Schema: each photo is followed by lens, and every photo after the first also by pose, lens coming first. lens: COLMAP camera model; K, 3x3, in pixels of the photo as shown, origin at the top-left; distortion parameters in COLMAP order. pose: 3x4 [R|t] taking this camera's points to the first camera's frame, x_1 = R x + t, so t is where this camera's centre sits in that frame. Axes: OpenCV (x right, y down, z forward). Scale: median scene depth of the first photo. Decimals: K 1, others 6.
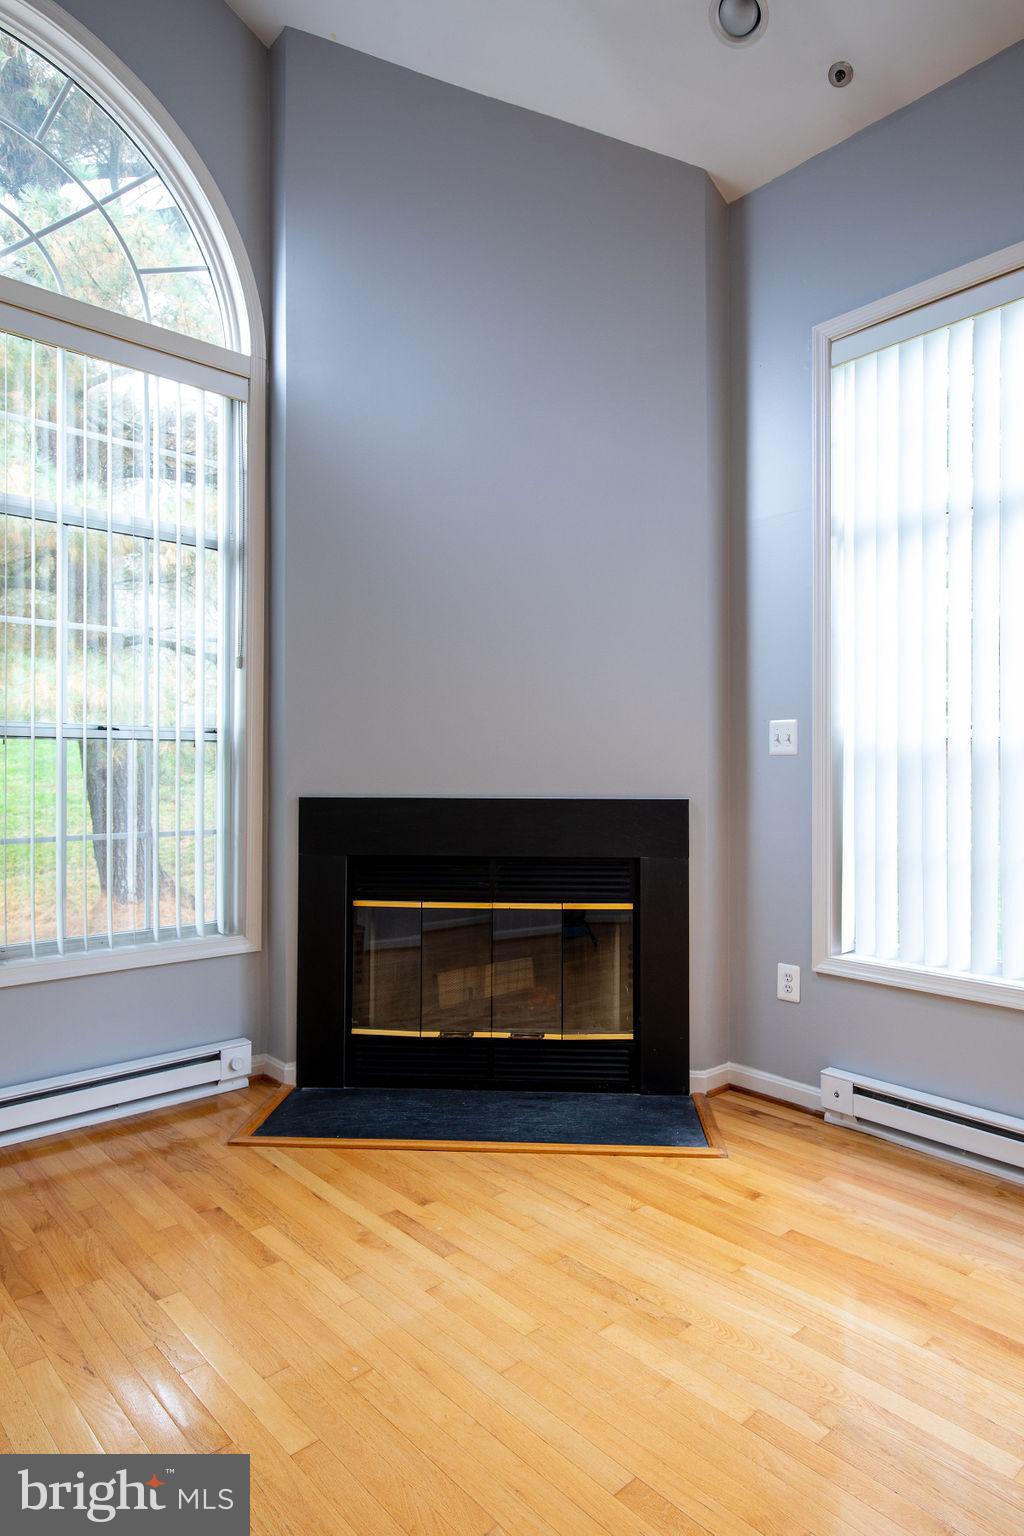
lens RADIAL K [[902.2, 0, 540.7], [0, 902.2, 764.8], [0, 0, 1]] dist [0.009043, 0.000629]
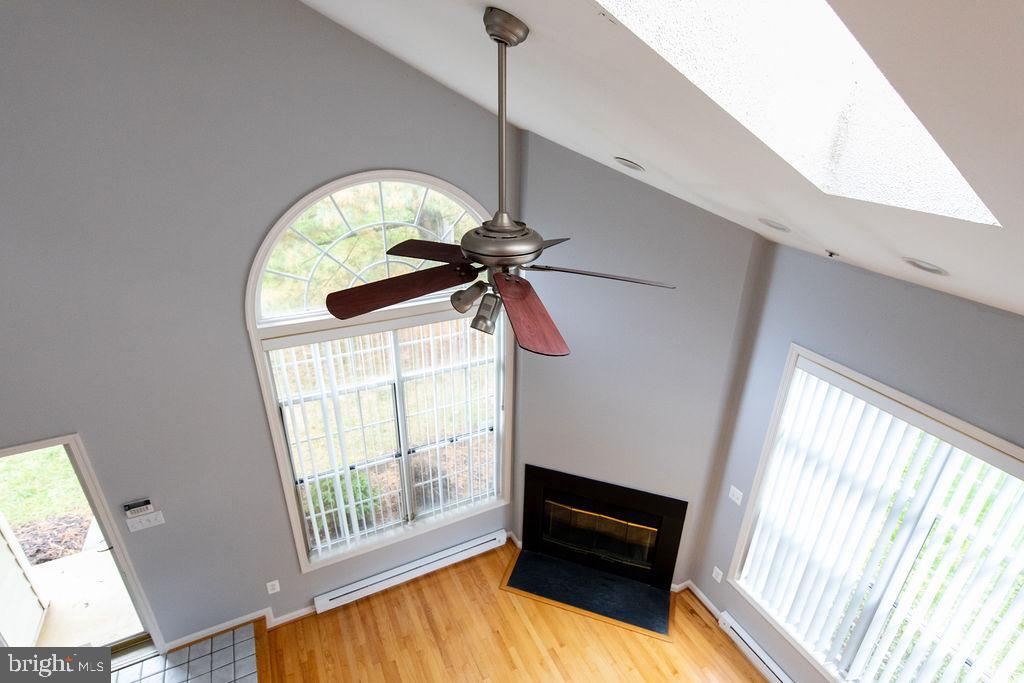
lens RADIAL K [[523.3, 0, 512.0], [0, 523.3, 341.5], [0, 0, 1]] dist [0.003582, 0.000363]
pose [[0.958867, 0.134665, -0.249881, 0.011250], [-0.011188, 0.897548, 0.440774, -0.953408], [0.283637, -0.419848, 0.862136, -0.113555]]
